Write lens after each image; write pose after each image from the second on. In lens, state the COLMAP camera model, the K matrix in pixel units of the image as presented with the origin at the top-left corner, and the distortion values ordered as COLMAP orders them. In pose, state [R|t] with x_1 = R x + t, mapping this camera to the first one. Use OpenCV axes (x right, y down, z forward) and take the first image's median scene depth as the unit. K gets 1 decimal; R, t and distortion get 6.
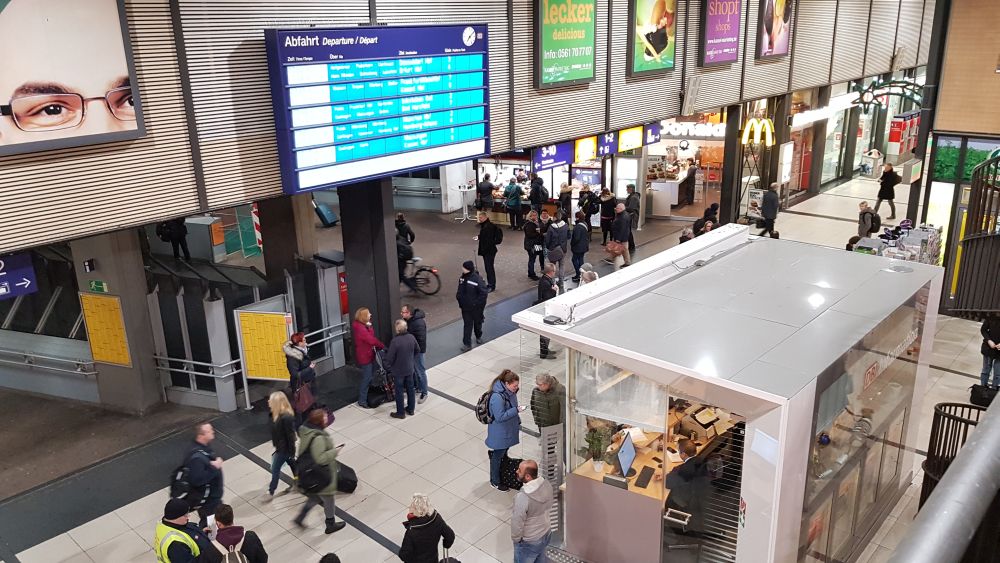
lens RADIAL K [[774.6, 0, 501.7], [0, 774.6, 288.9], [0, 0, 1]] dist [0.073561, -0.114165]
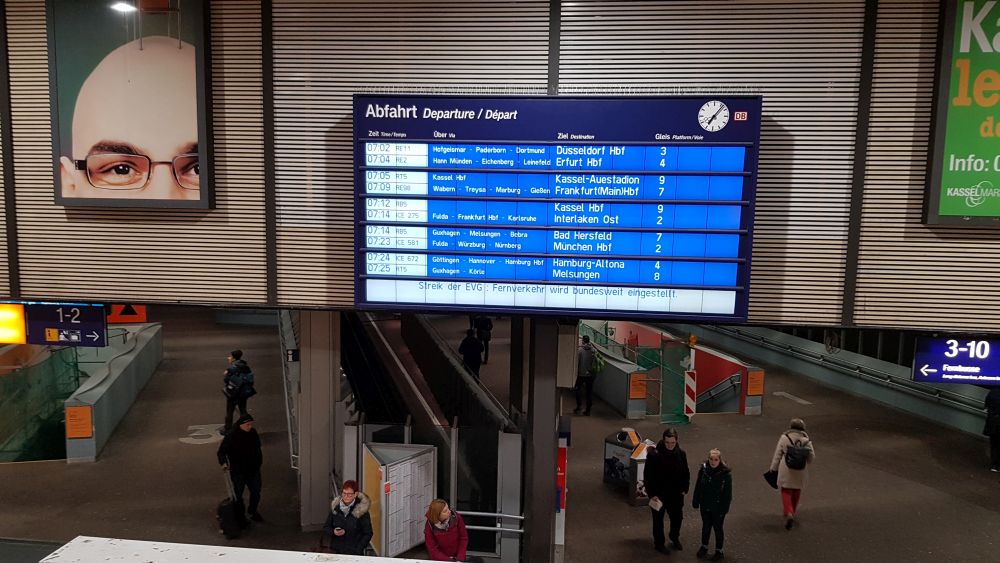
lens RADIAL K [[774.6, 0, 492.0], [0, 774.6, 306.9], [0, 0, 1]] dist [0.073561, -0.114165]
pose [[0.583851, 0.141425, -0.799448, 0.411161], [-0.298216, 0.953232, -0.049162, -0.121974], [0.755107, 0.267112, 0.598720, 0.640238]]
